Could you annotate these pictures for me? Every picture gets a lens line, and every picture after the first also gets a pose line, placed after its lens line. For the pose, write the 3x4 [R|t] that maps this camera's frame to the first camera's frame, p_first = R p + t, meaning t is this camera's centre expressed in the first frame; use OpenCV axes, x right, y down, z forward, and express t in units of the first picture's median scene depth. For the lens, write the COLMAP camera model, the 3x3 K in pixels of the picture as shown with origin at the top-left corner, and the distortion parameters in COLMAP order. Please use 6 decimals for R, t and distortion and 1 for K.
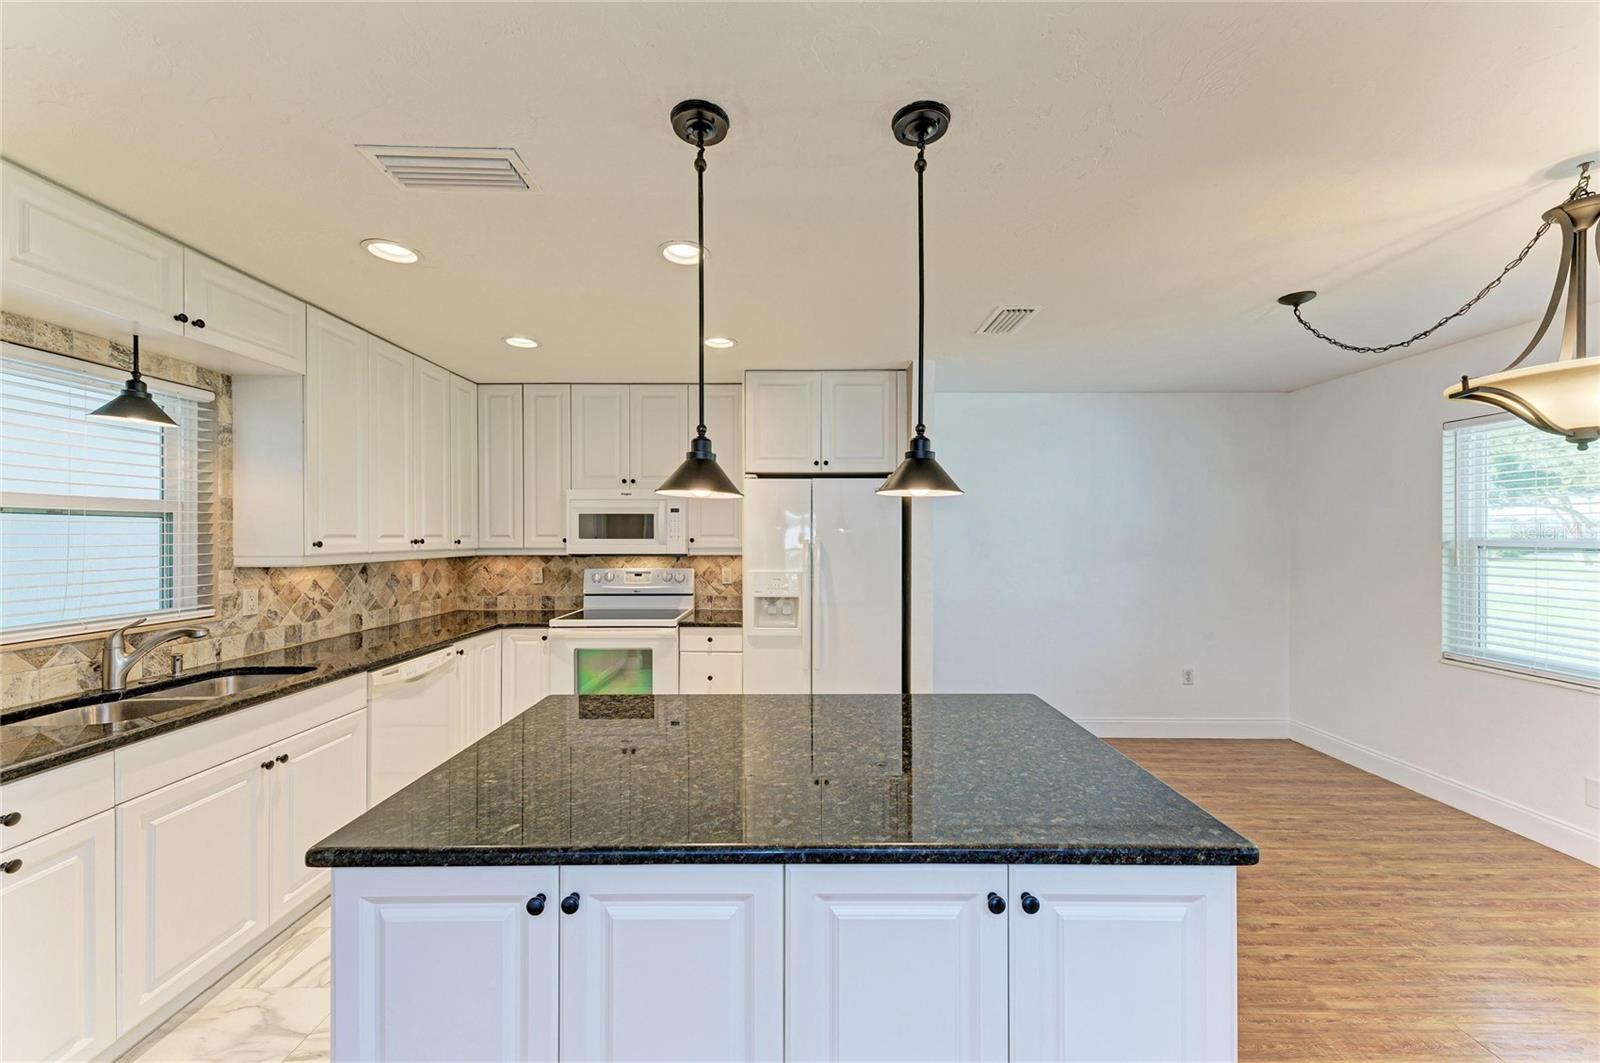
lens RADIAL K [[601.6, 0, 800.4], [0, 601.6, 534.3], [0, 0, 1]] dist [0.019646, -0.005857]
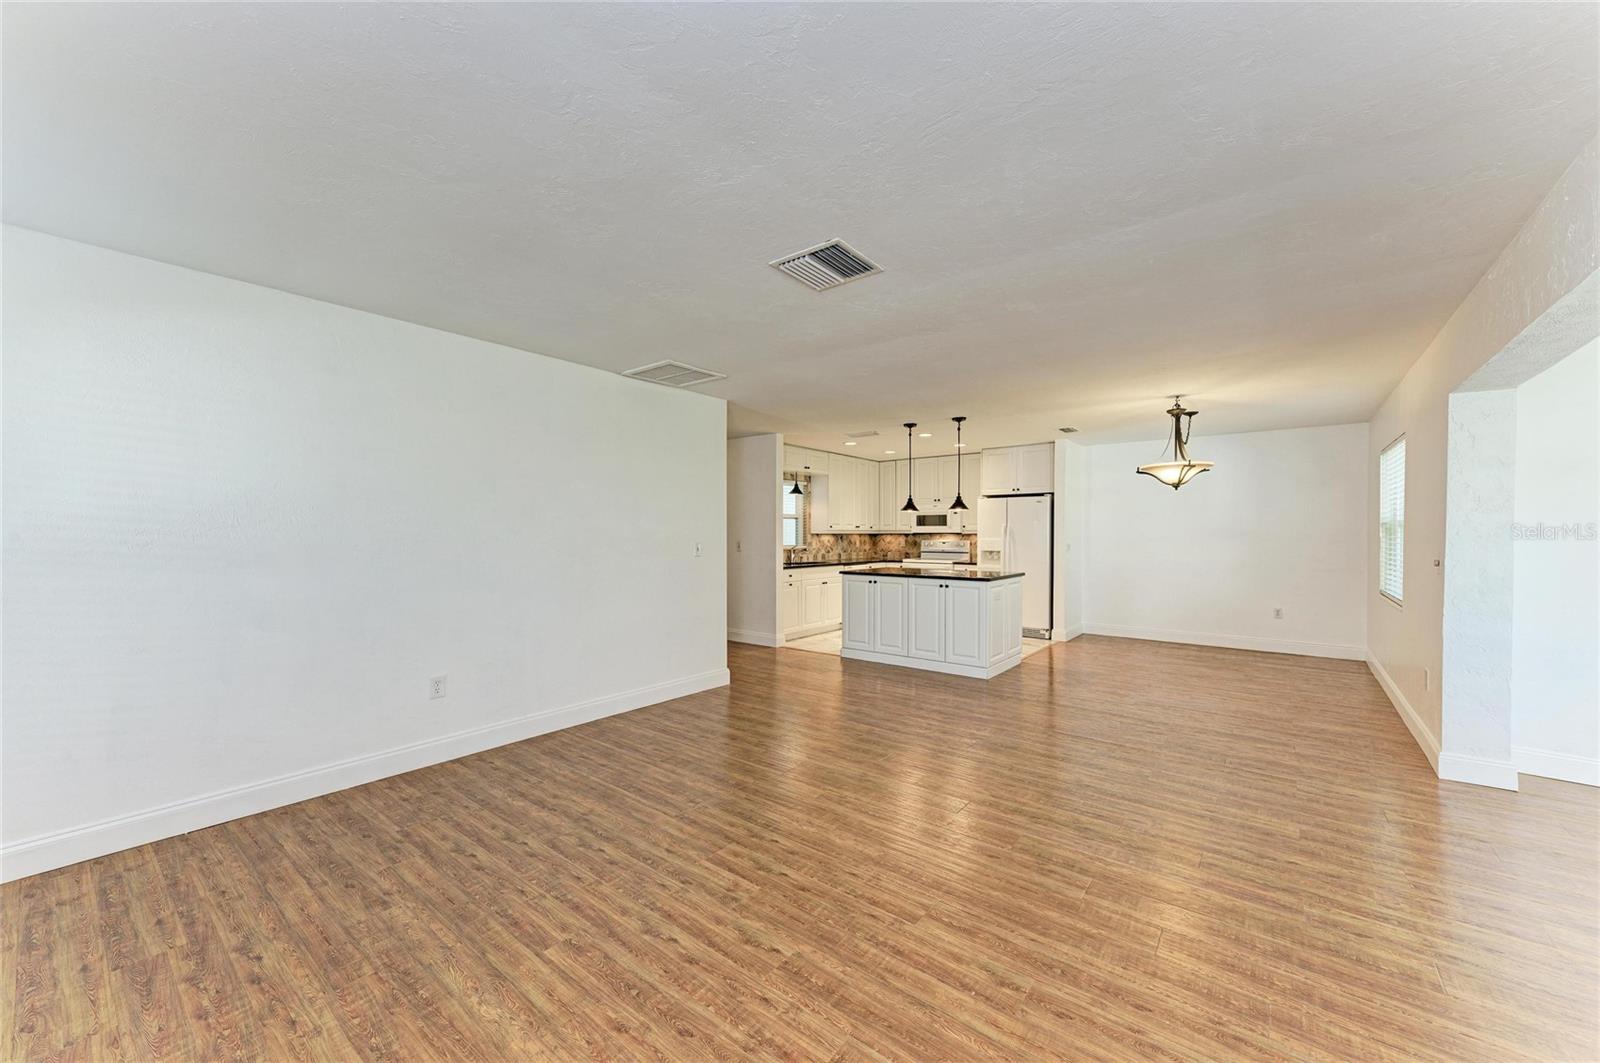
lens RADIAL K [[601.6, 0, 800.4], [0, 601.6, 534.3], [0, 0, 1]] dist [0.019646, -0.005857]
pose [[0.782421, 0.001958, -0.622746, 0.849847], [-0.000245, 0.999996, 0.002836, 0.038523], [0.622750, -0.002067, 0.782419, -1.273591]]
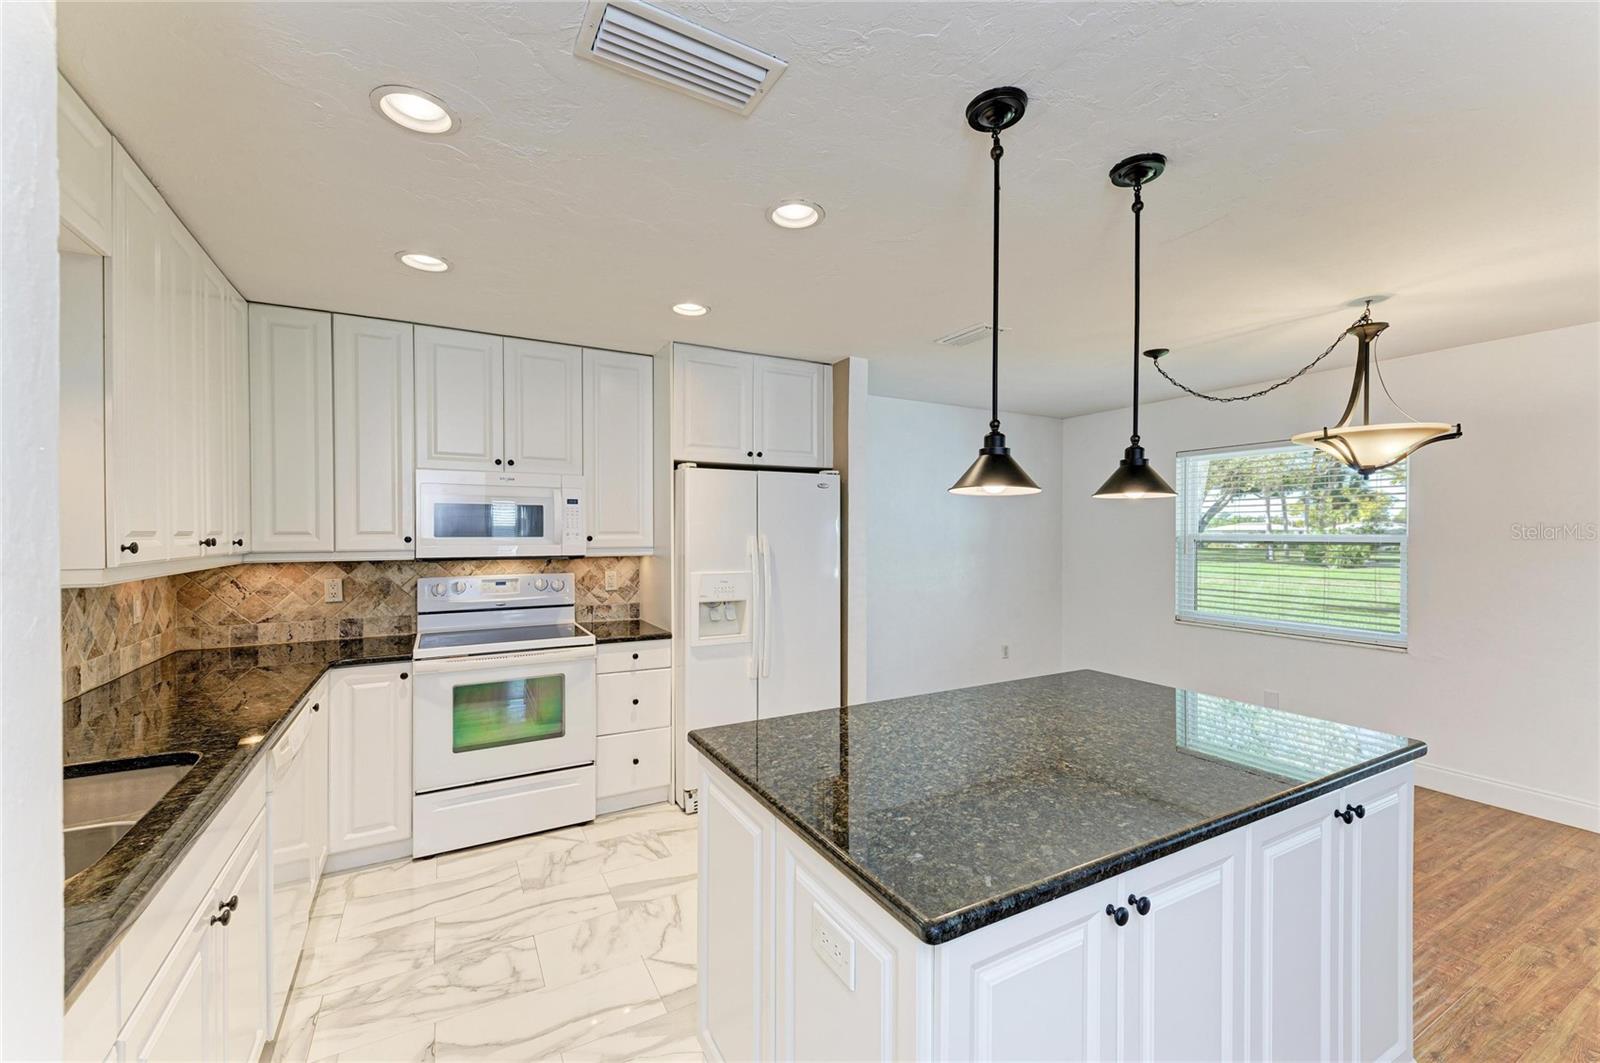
lens RADIAL K [[650.2, 0, 801.1], [0, 650.2, 534.0], [0, 0, 1]] dist [0.023024, -0.009057]
pose [[0.875331, -0.001368, 0.483522, -0.426453], [-0.000809, 0.999990, 0.004293, -0.000276], [-0.483523, -0.004149, 0.875322, 0.101841]]
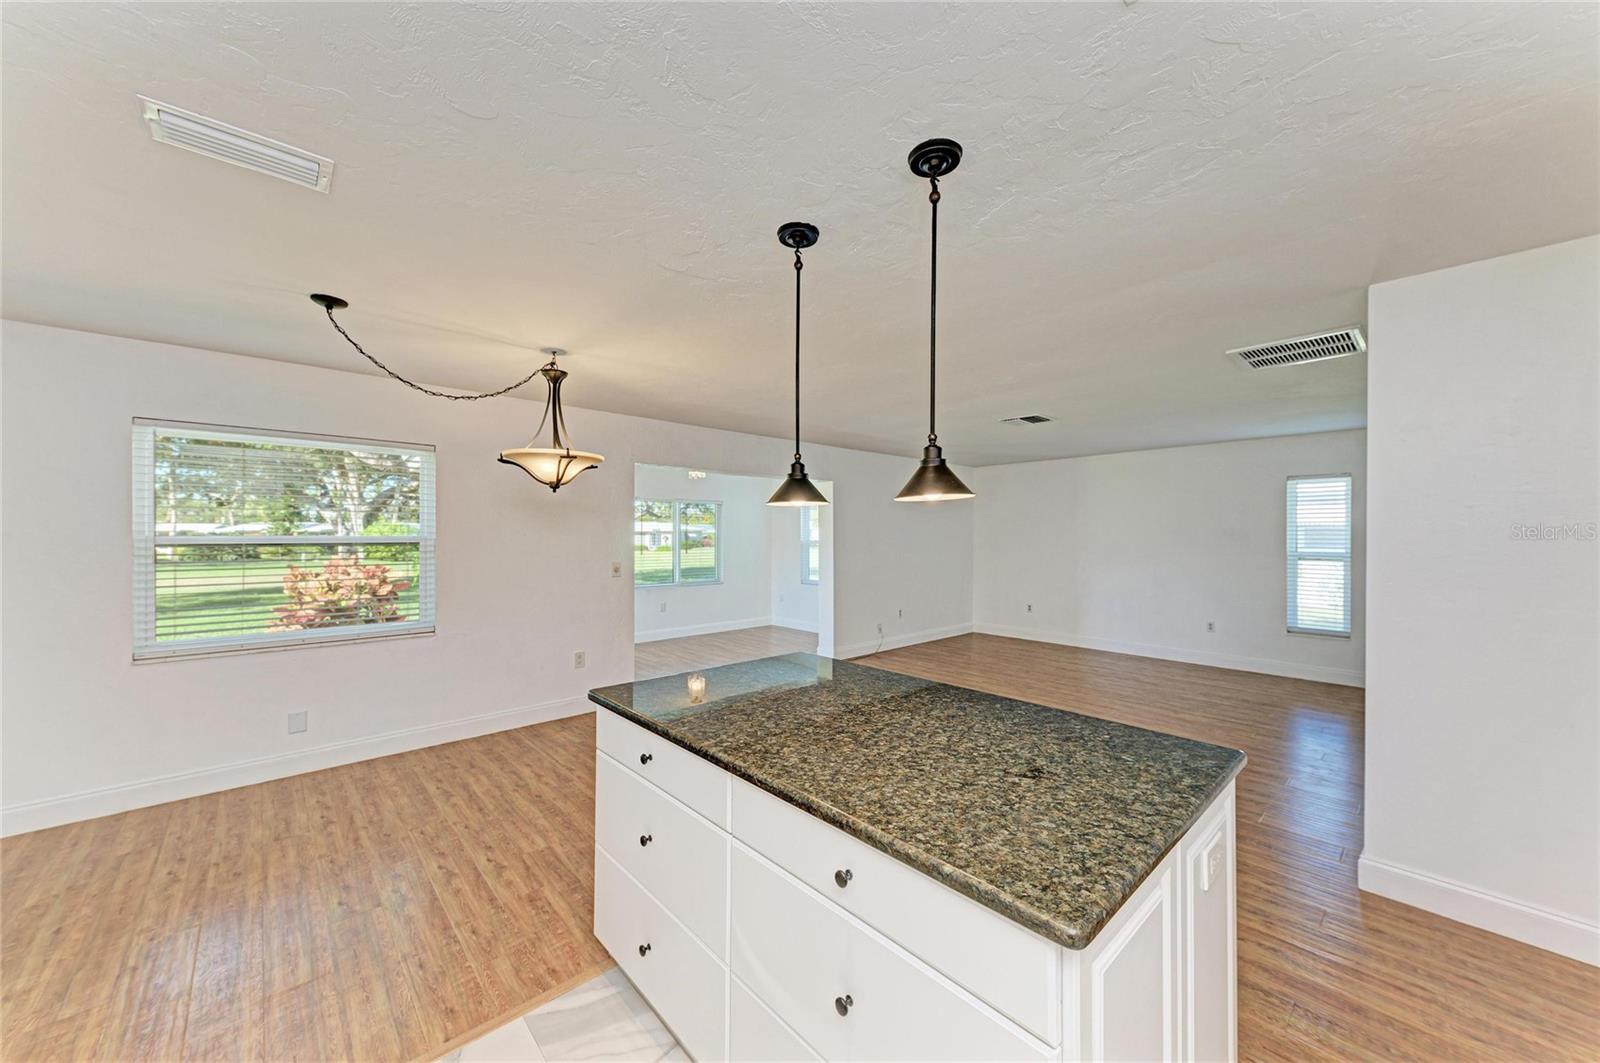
lens RADIAL K [[579.8, 0, 798.9], [0, 579.8, 533.6], [0, 0, 1]] dist [0.022679, -0.004628]
pose [[-0.672051, -0.000378, 0.740504, -0.352821], [-0.002742, 0.999994, -0.001979, 0.000567], [-0.740500, -0.003361, -0.672048, 0.851252]]
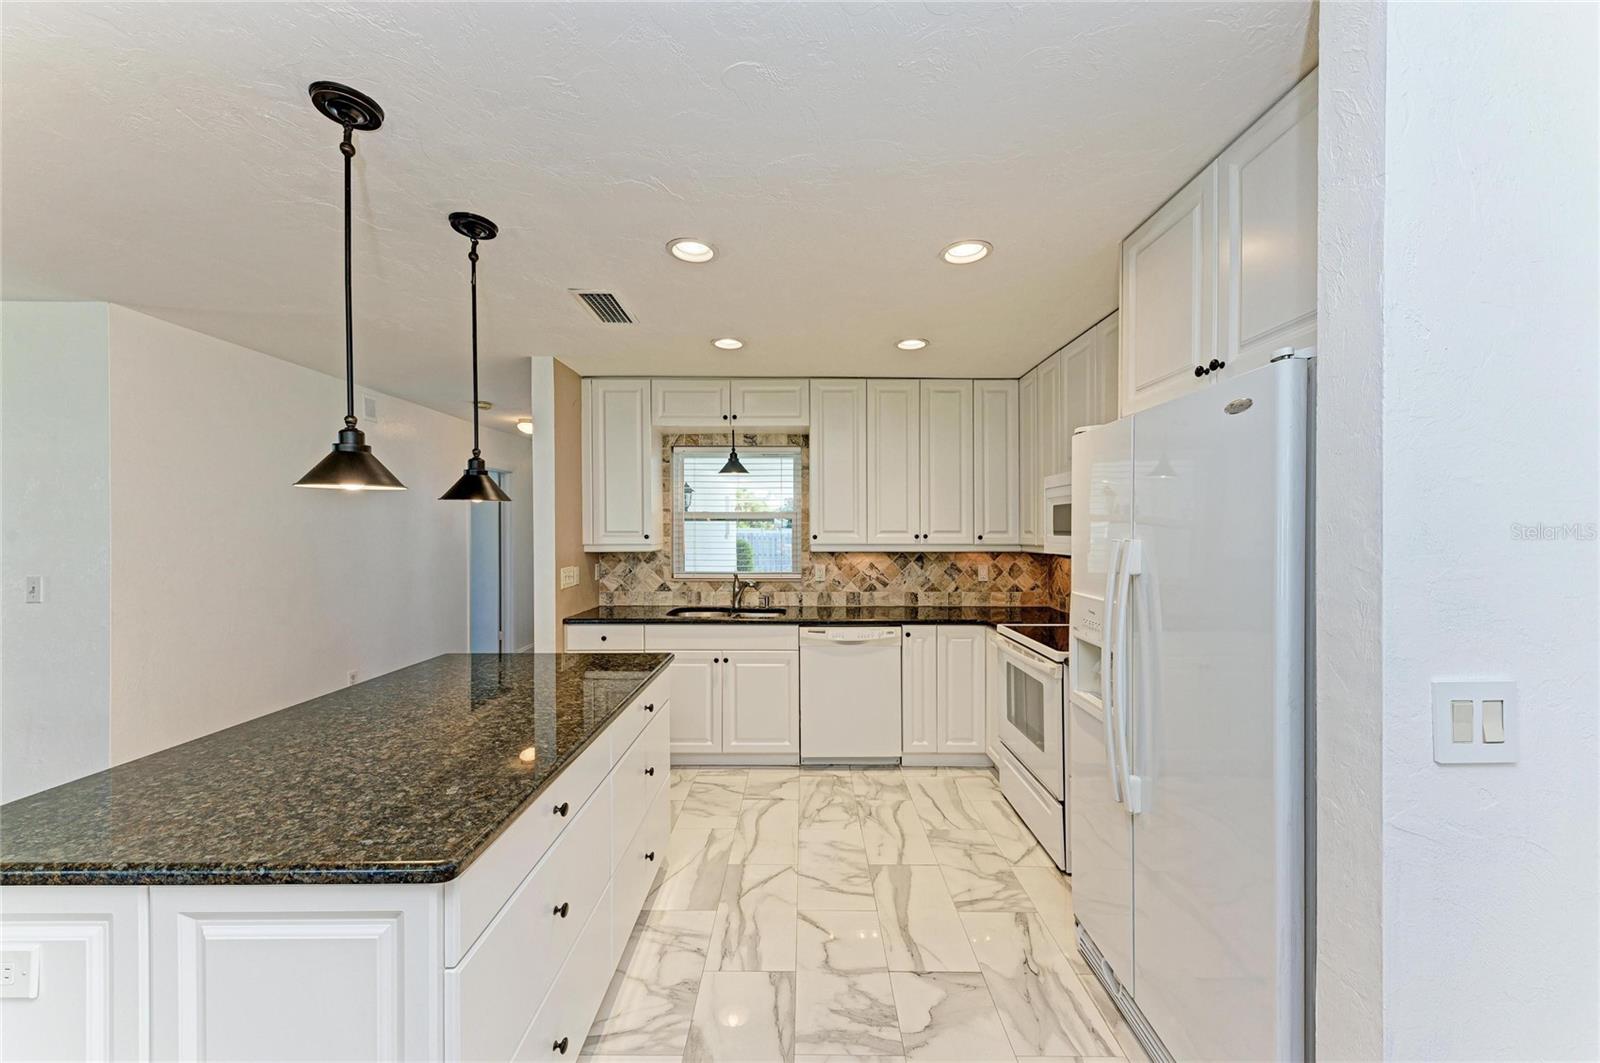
lens RADIAL K [[586.5, 0, 801.9], [0, 586.5, 537.7], [0, 0, 1]] dist [0.019744, -0.000221]
pose [[-0.002532, 0.010736, -0.999939, 0.517359], [0.000879, 0.999942, 0.010734, 0.001994], [0.999996, -0.000852, -0.002541, 0.776919]]
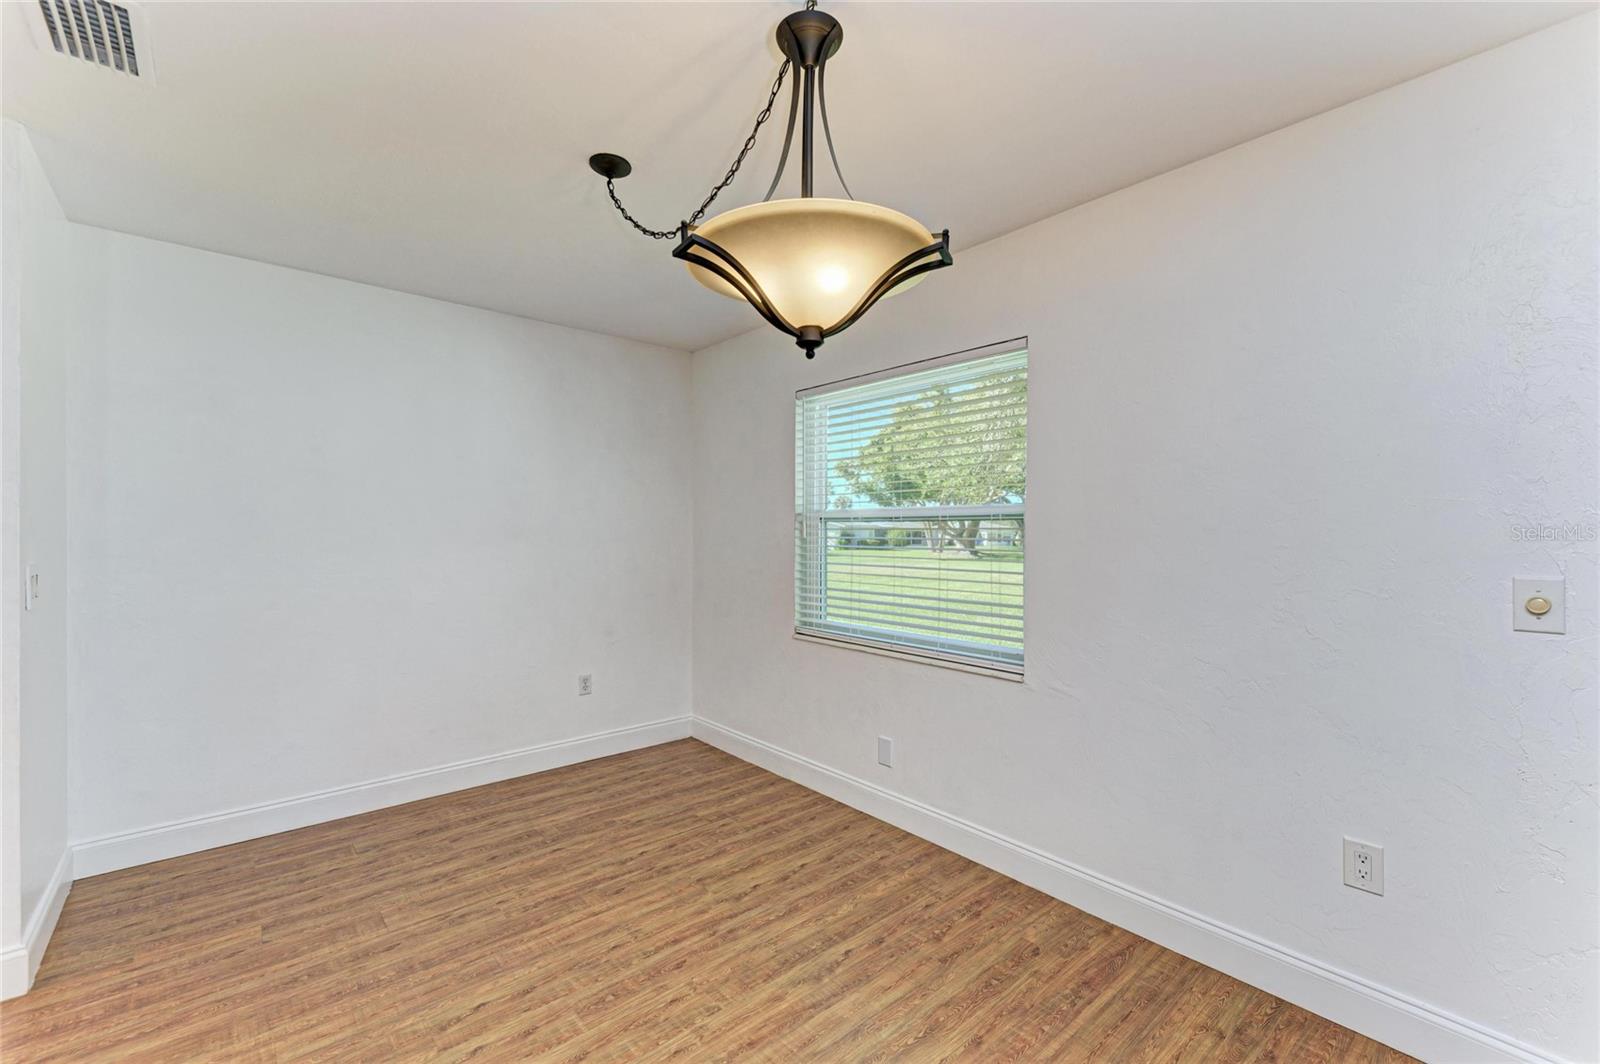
lens RADIAL K [[669.4, 0, 800.1], [0, 669.4, 536.6], [0, 0, 1]] dist [0.019214, -0.007354]
pose [[0.757476, -0.003330, 0.652855, 0.359078], [-0.002630, 0.999963, 0.008152, 0.039564], [-0.652858, -0.007892, 0.757439, 0.184298]]
